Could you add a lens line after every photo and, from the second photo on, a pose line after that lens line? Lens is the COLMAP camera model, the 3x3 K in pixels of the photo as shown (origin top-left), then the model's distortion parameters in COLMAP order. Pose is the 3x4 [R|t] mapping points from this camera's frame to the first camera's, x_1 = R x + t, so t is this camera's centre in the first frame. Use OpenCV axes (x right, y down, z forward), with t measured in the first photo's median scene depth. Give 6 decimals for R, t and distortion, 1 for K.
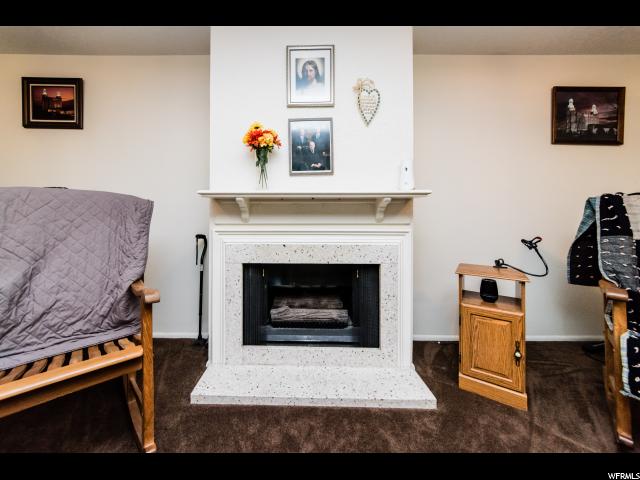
lens RADIAL K [[231.6, 0, 320.9], [0, 231.6, 225.6], [0, 0, 1]] dist [-0.000031, 0.000071]
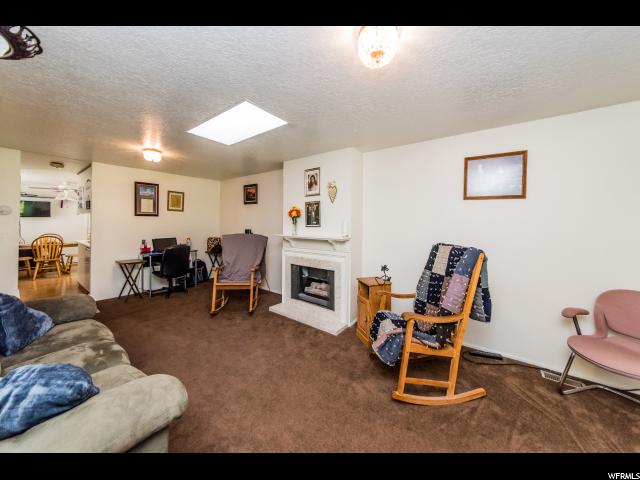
lens RADIAL K [[231.6, 0, 320.9], [0, 231.6, 225.6], [0, 0, 1]] dist [-0.000031, 0.000071]
pose [[0.779664, -0.007004, -0.626159, 1.408028], [0.000932, 0.999949, -0.010024, -0.209829], [0.626198, 0.007232, 0.779631, -0.677496]]
